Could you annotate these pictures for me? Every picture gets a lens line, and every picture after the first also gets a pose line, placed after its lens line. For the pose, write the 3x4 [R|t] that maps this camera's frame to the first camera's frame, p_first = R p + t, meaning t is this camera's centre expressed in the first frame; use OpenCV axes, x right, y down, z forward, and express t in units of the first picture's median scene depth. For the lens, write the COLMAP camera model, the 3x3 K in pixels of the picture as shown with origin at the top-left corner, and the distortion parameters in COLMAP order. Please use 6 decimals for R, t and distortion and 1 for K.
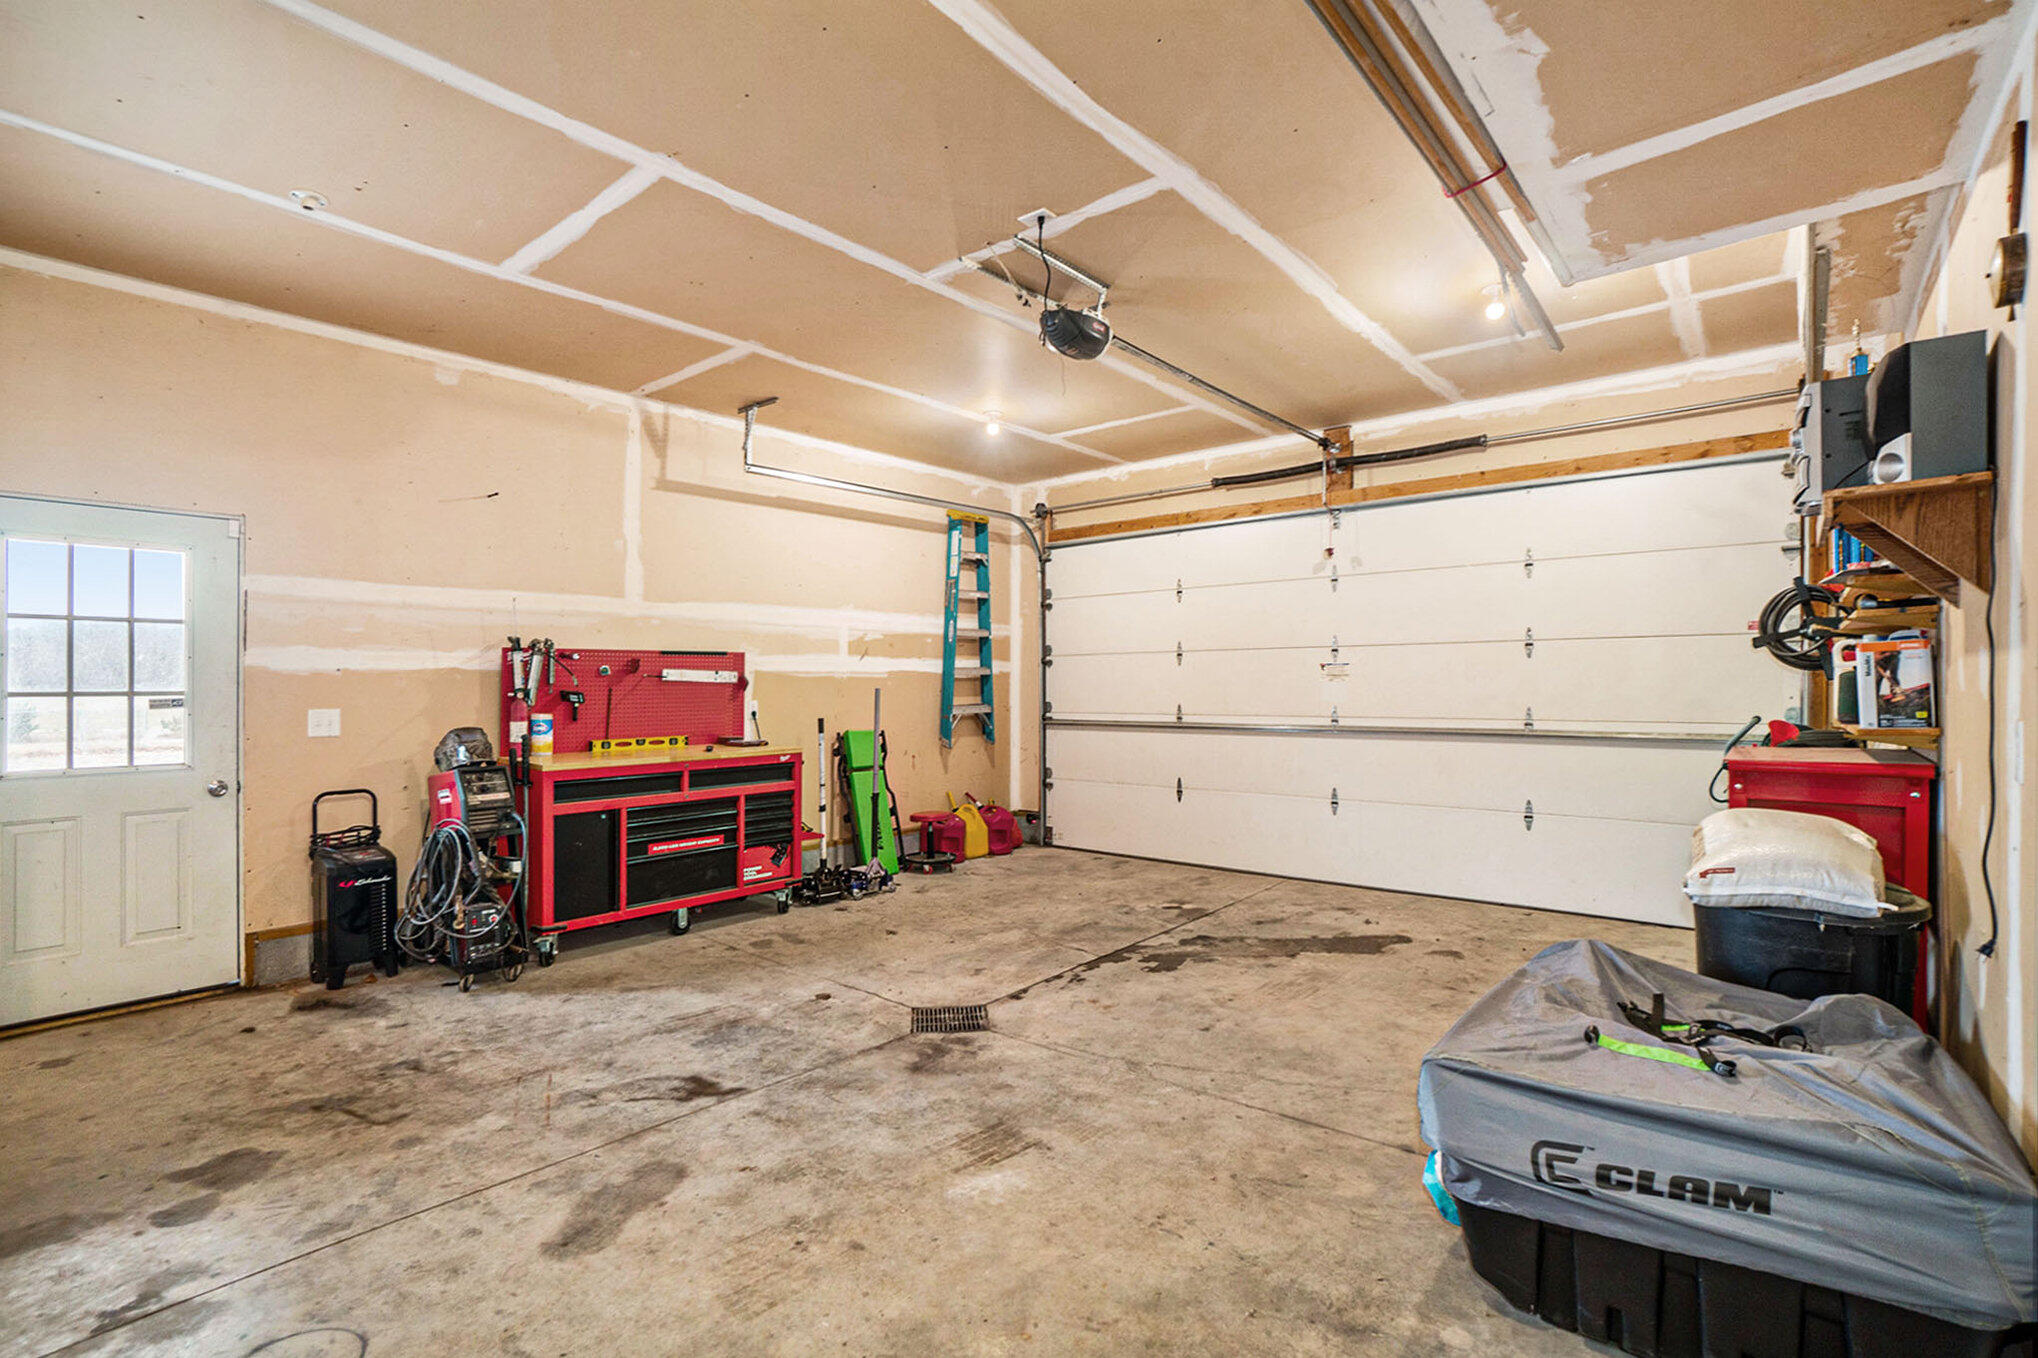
lens RADIAL K [[948.9, 0, 1019.0], [0, 948.9, 679.0], [0, 0, 1]] dist [-0.040758, 0.000497]
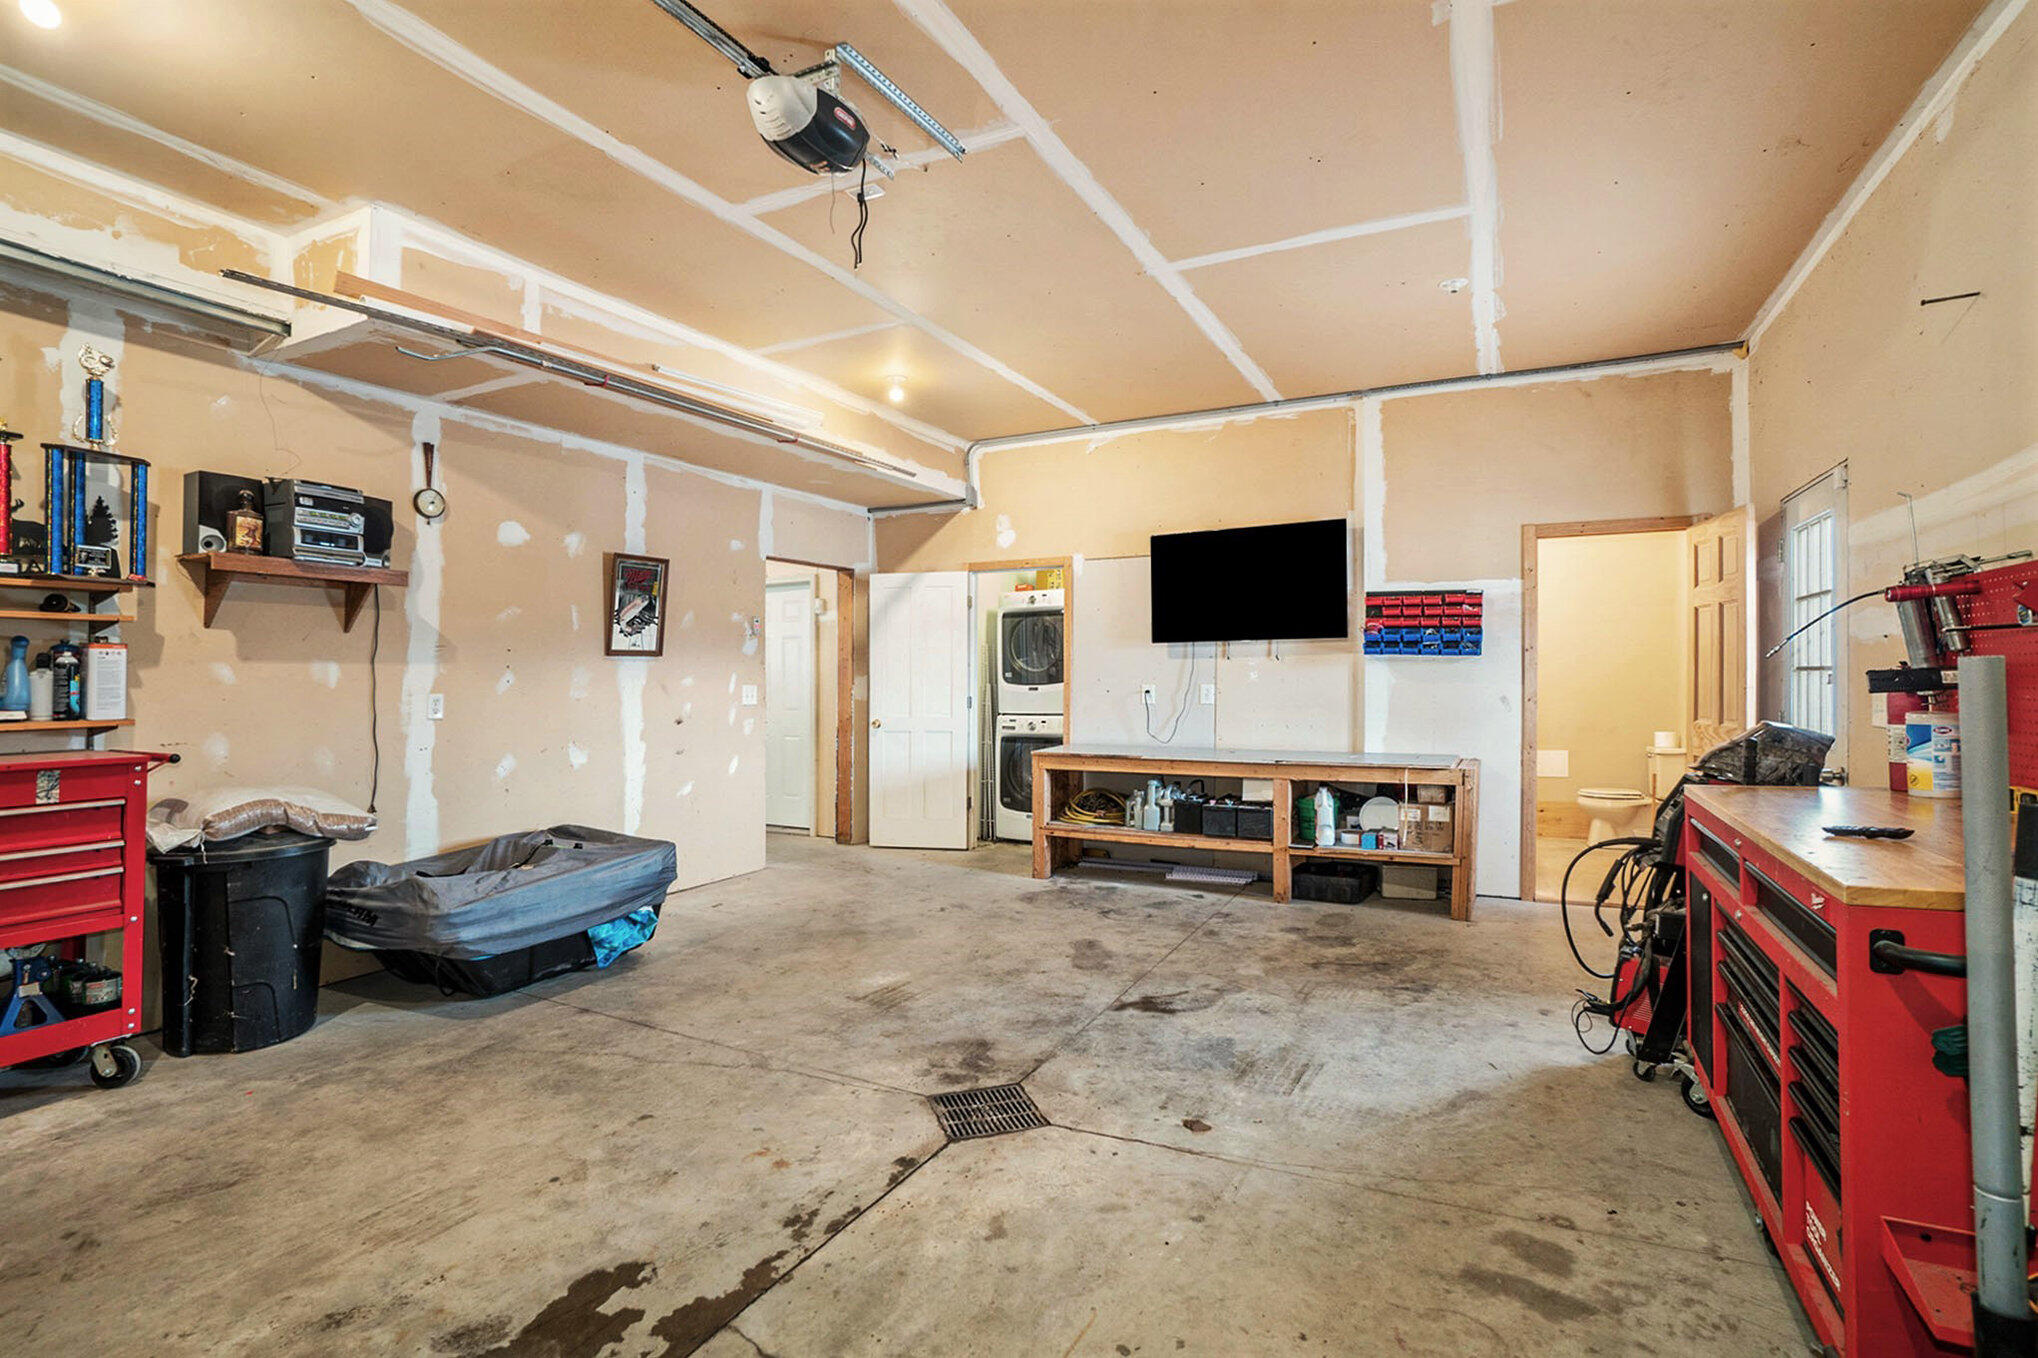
lens RADIAL K [[948.9, 0, 1019.0], [0, 948.9, 679.0], [0, 0, 1]] dist [-0.040758, 0.000497]
pose [[-0.976576, 0.019415, -0.214297, 0.059573], [0.020526, 0.999785, -0.002957, 0.024630], [0.214193, -0.007286, -0.976764, 1.912560]]
